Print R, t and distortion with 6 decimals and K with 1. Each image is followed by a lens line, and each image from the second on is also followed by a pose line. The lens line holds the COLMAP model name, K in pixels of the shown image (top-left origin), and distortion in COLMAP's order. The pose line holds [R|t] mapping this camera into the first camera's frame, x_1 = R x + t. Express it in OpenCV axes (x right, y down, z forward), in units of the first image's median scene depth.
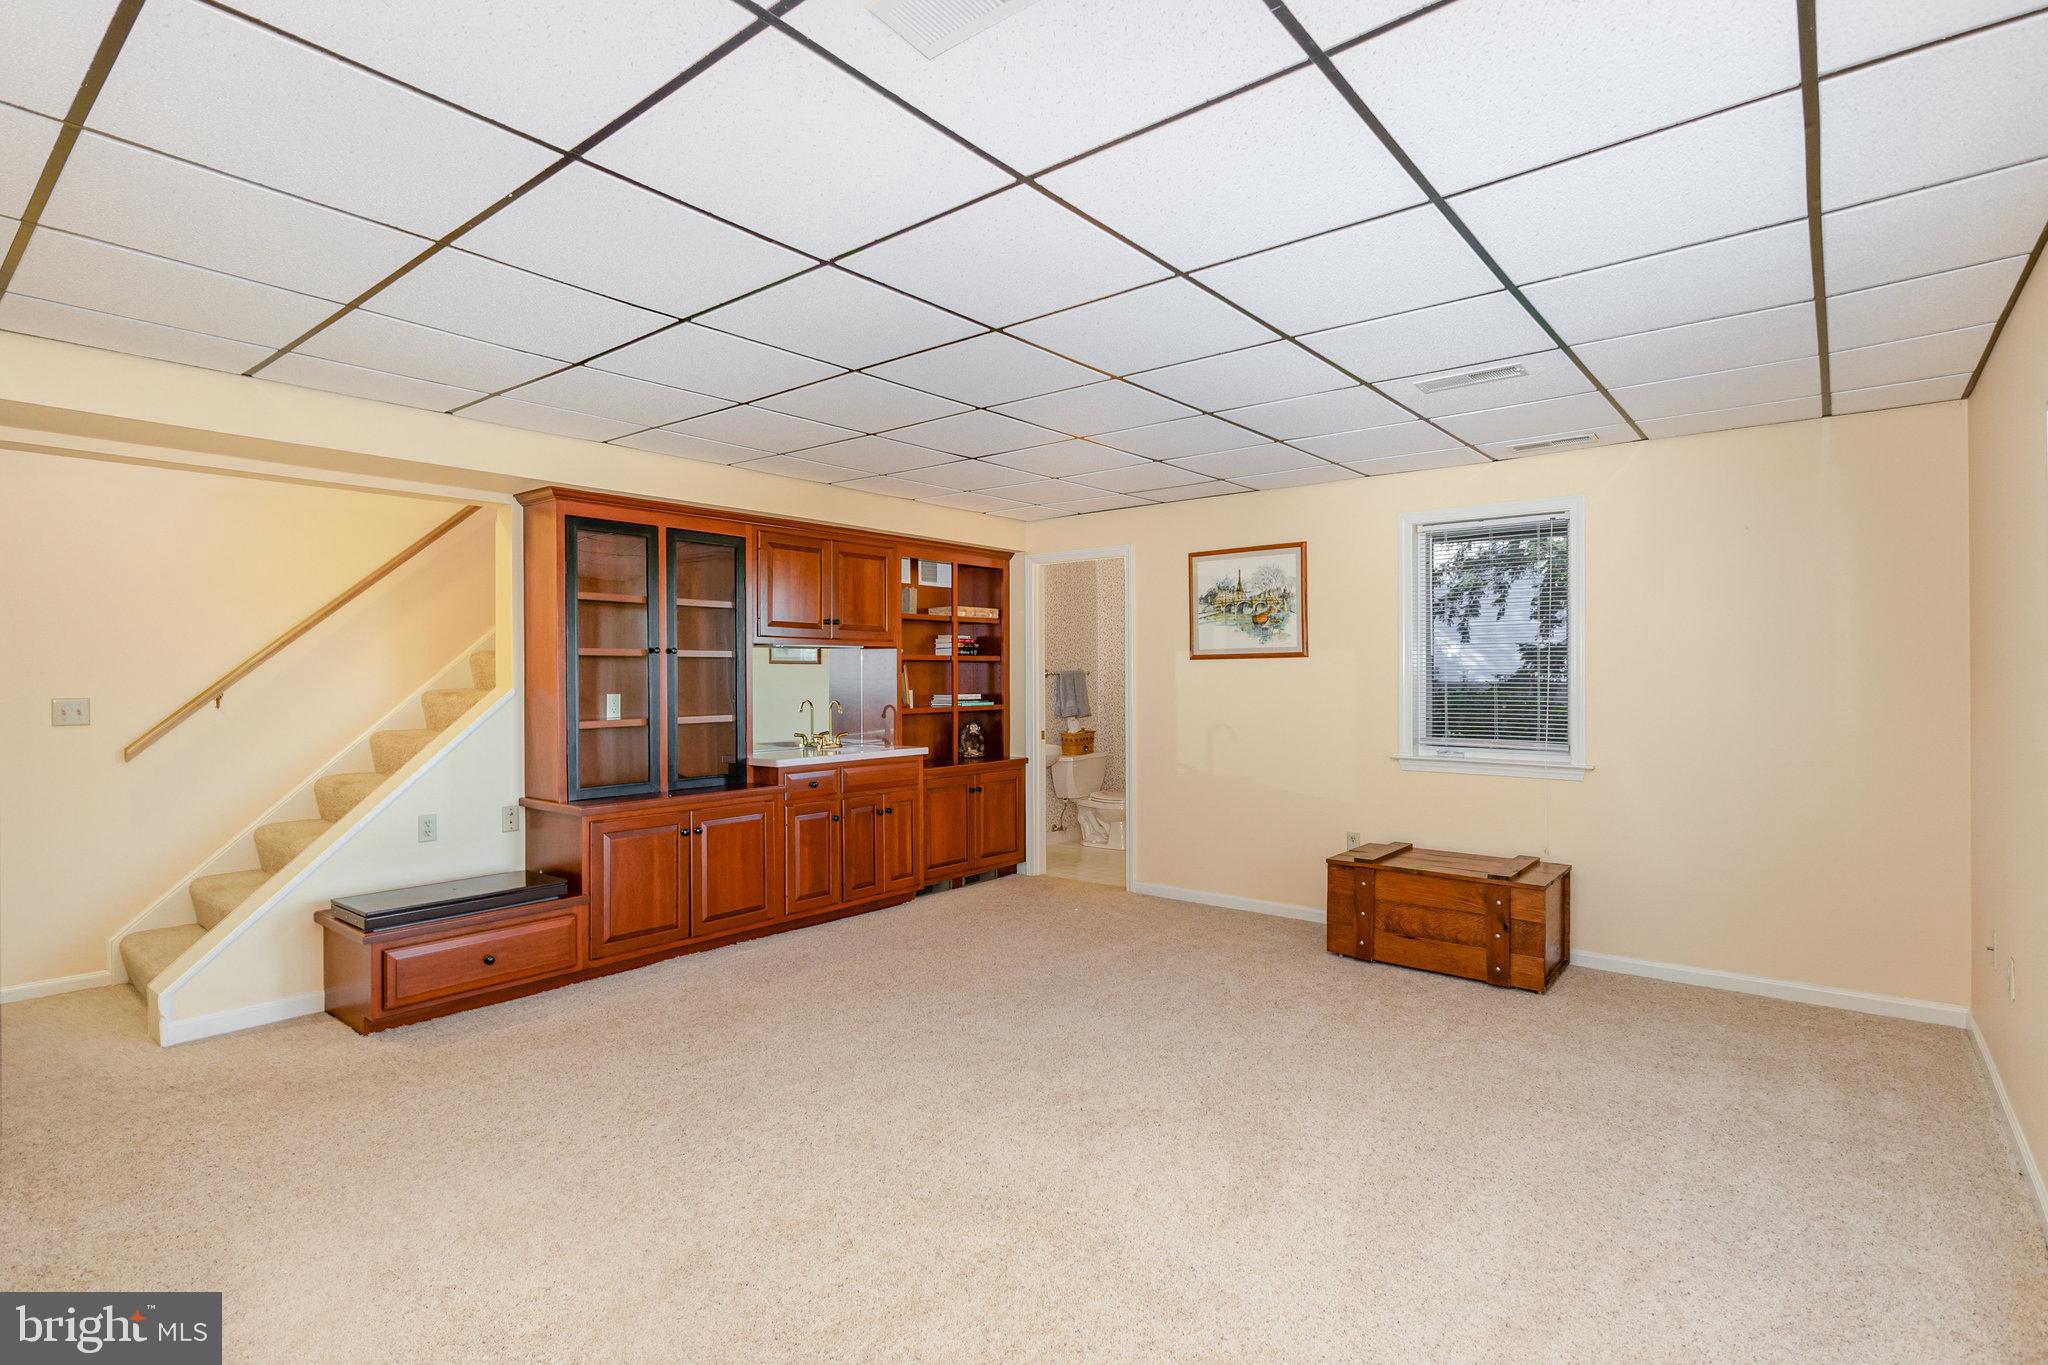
lens RADIAL K [[987.7, 0, 1024.0], [0, 987.7, 682.5], [0, 0, 1]] dist [-0.000503, 0.000013]
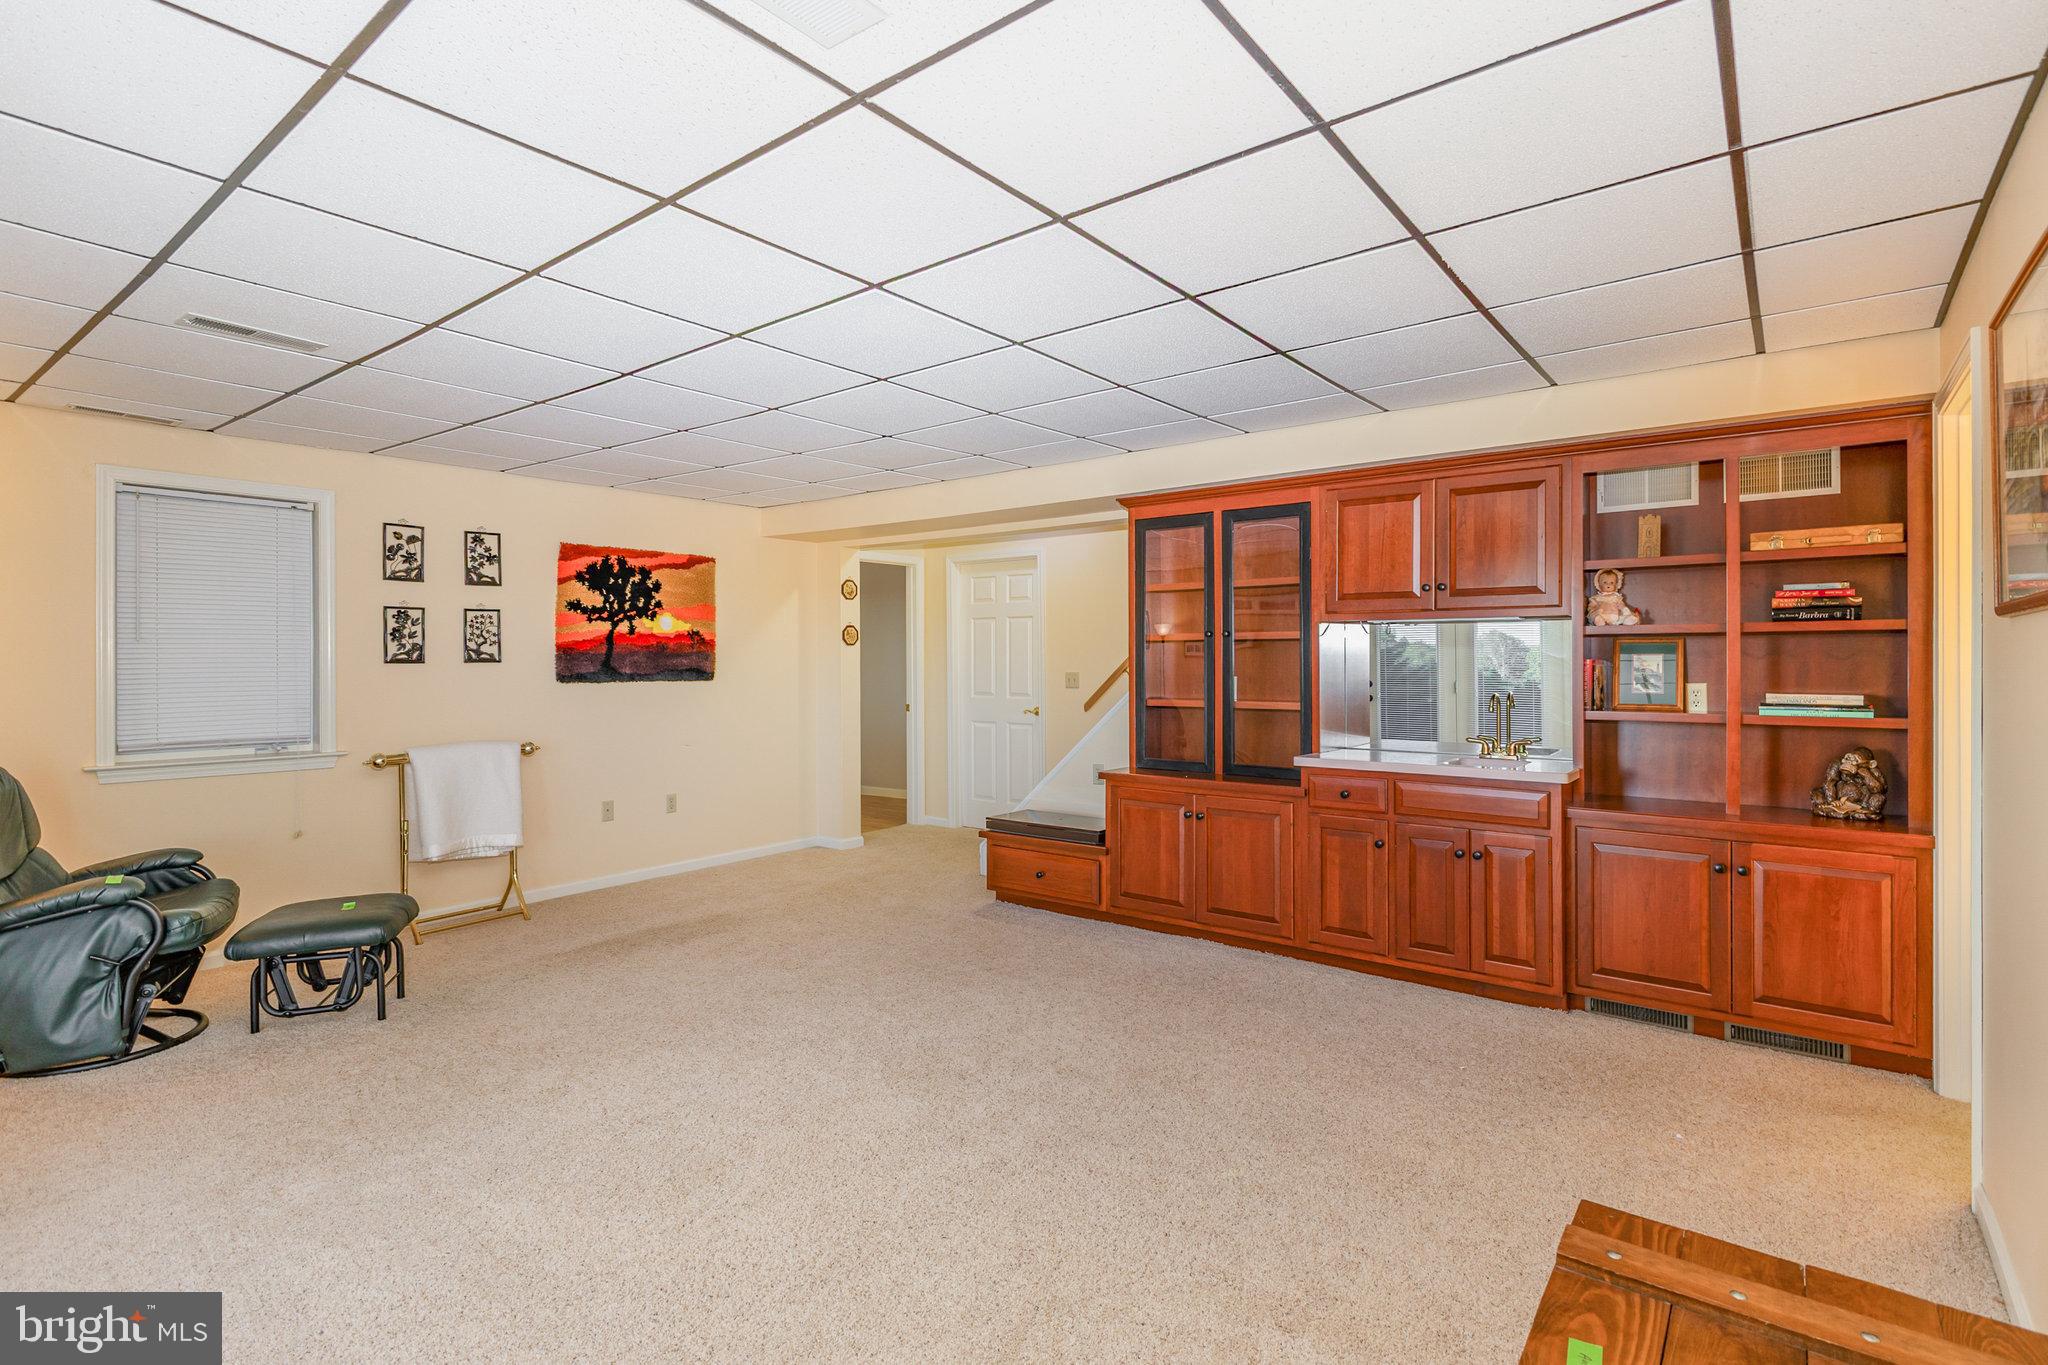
lens RADIAL K [[1003.2, 0, 1020.5], [0, 1003.2, 669.3], [0, 0, 1]] dist [-0.000217, 0.000088]
pose [[0.027615, 0.013389, -0.999529, 0.525823], [-0.005364, 0.999898, 0.013245, -0.007355], [0.999604, 0.004996, 0.027684, 0.625710]]
